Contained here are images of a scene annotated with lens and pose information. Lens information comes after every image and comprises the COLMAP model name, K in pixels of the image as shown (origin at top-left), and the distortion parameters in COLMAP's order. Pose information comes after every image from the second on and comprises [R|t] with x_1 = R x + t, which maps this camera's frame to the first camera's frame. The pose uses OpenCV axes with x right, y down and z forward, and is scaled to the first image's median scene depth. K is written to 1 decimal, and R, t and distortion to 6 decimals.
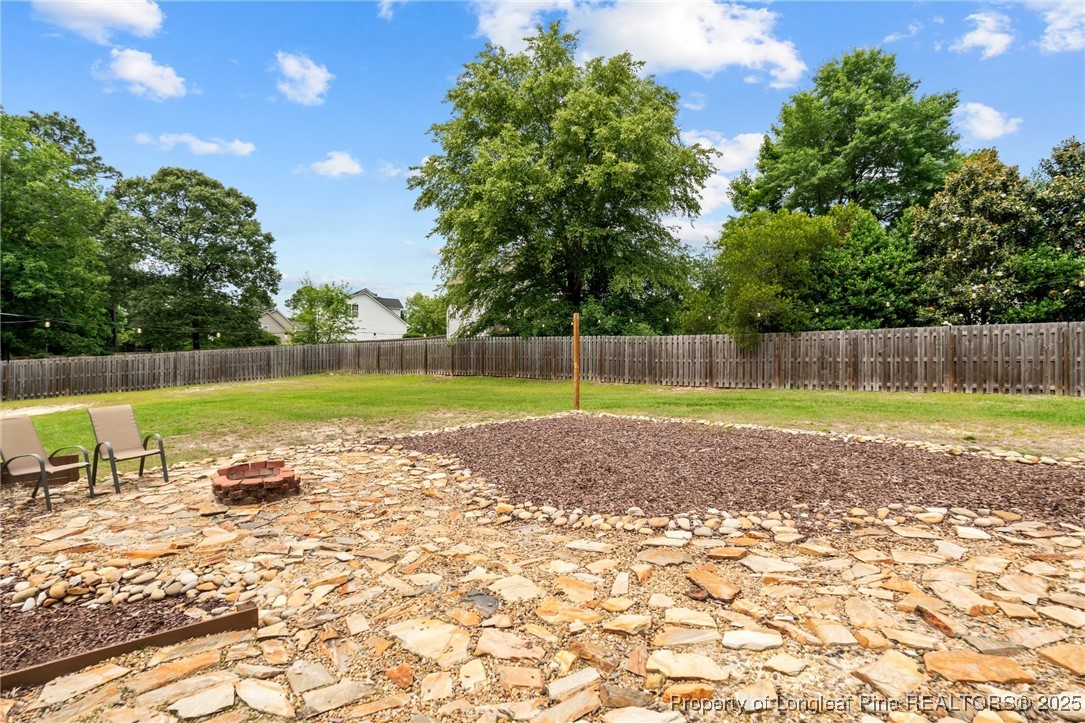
lens RADIAL K [[554.6, 0, 538.1], [0, 554.6, 362.5], [0, 0, 1]] dist [-0.002381, 0.000207]
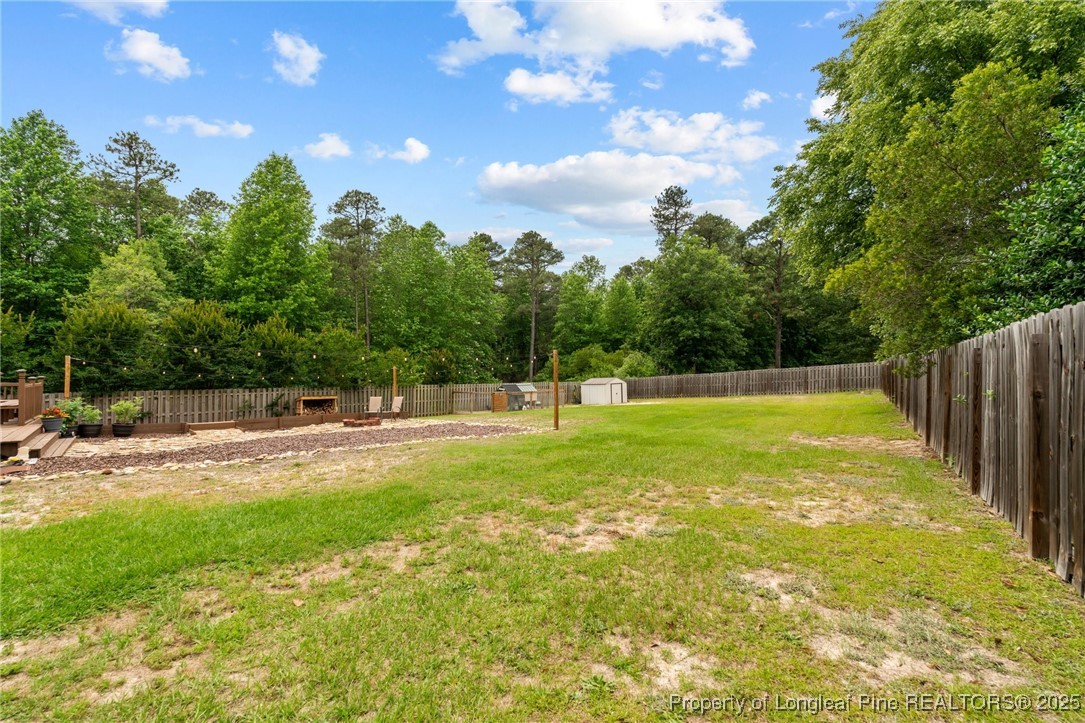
lens RADIAL K [[477.5, 0, 542.5], [0, 477.5, 361.5], [0, 0, 1]] dist [-0.011355, 0.000512]
pose [[0.099104, -0.015678, -0.994954, 0.572535], [-0.006606, 0.999843, -0.016413, -0.023563], [0.995055, 0.008200, 0.098985, 0.437685]]
